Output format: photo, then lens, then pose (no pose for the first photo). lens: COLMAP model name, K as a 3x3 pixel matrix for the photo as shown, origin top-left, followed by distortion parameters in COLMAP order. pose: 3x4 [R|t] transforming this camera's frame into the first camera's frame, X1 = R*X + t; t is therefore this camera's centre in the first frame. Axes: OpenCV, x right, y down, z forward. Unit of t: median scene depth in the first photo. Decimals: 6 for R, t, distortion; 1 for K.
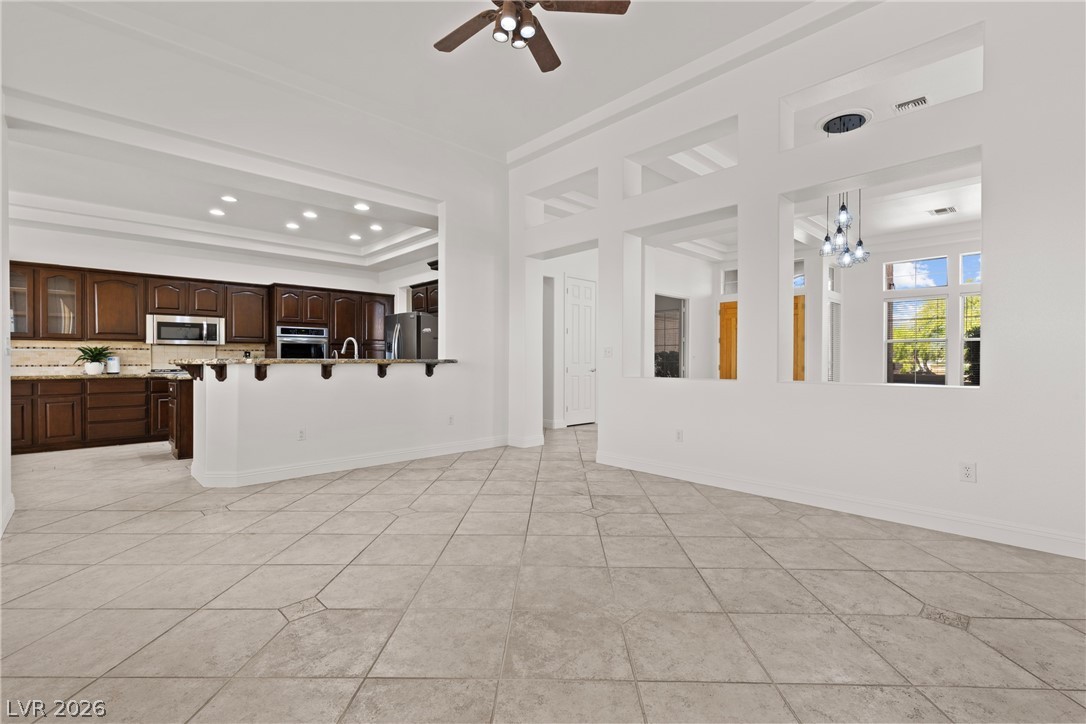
lens RADIAL K [[485.3, 0, 550.6], [0, 485.3, 362.0], [0, 0, 1]] dist [0.002130, -0.000391]
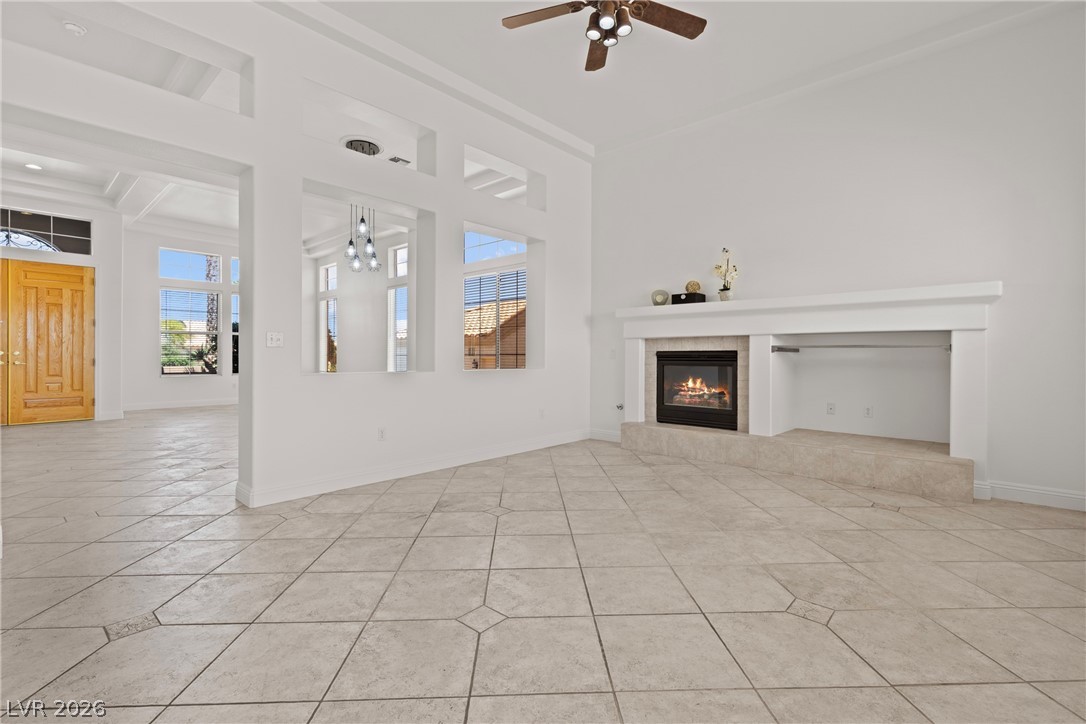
lens RADIAL K [[485.3, 0, 550.5], [0, 485.3, 354.3], [0, 0, 1]] dist [0.002130, -0.000391]
pose [[-0.063624, 0.001869, 0.997972, -1.073557], [-0.003960, 0.999990, -0.002125, 0.002207], [-0.997966, -0.004087, -0.063616, 1.176450]]
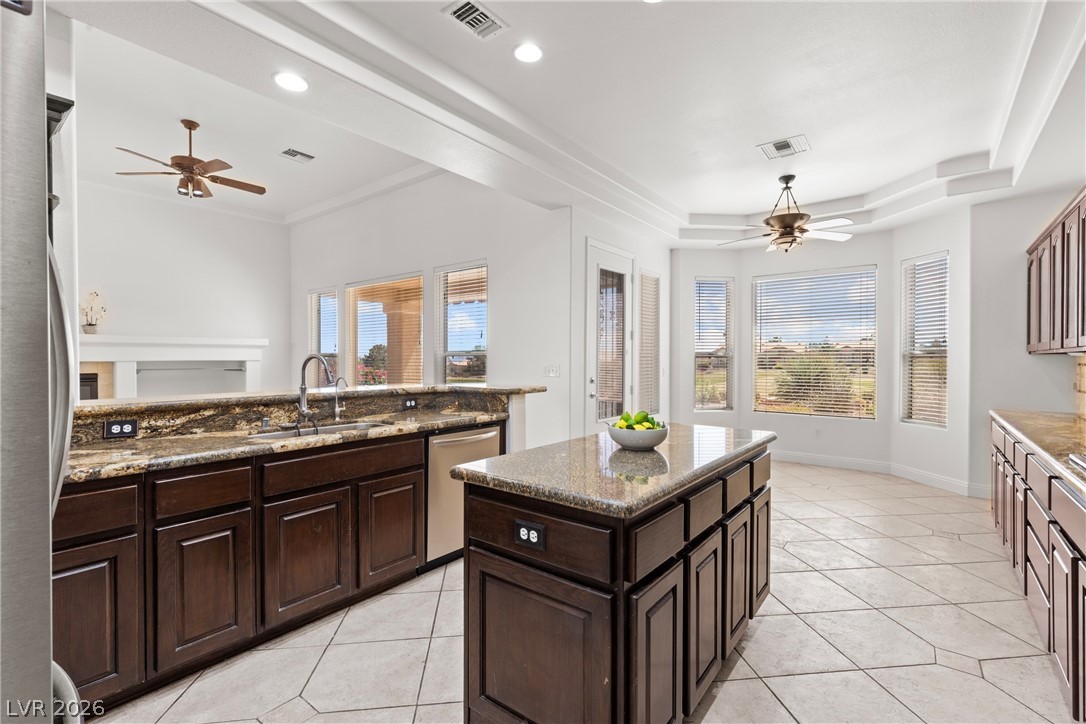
lens RADIAL K [[485.3, 0, 546.9], [0, 485.3, 360.2], [0, 0, 1]] dist [0.002130, -0.000391]
pose [[-0.990754, 0.002236, -0.135652, -1.095969], [0.001699, 0.999990, 0.004071, -0.084221], [0.135659, 0.003803, -0.990748, 2.891649]]
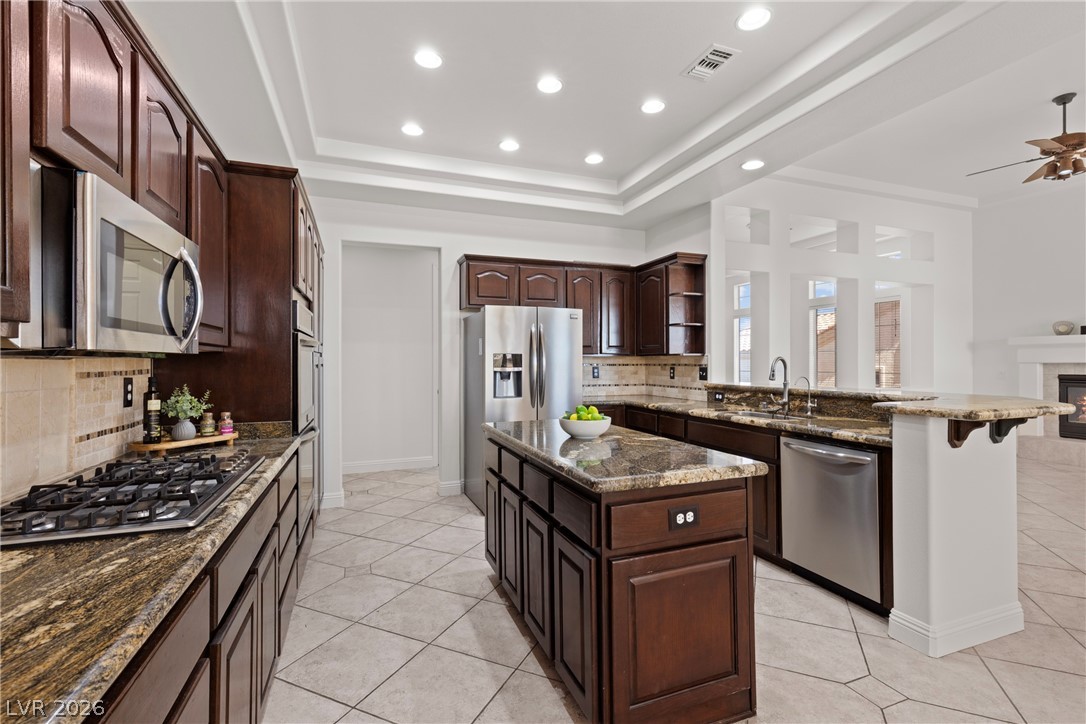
lens RADIAL K [[485.3, 0, 549.7], [0, 485.3, 360.7], [0, 0, 1]] dist [0.002130, -0.000391]
pose [[0.400146, 0.001701, 0.916450, -2.154746], [0.003314, 0.999989, -0.003303, -0.081634], [-0.916445, 0.004359, 0.400136, 1.889968]]
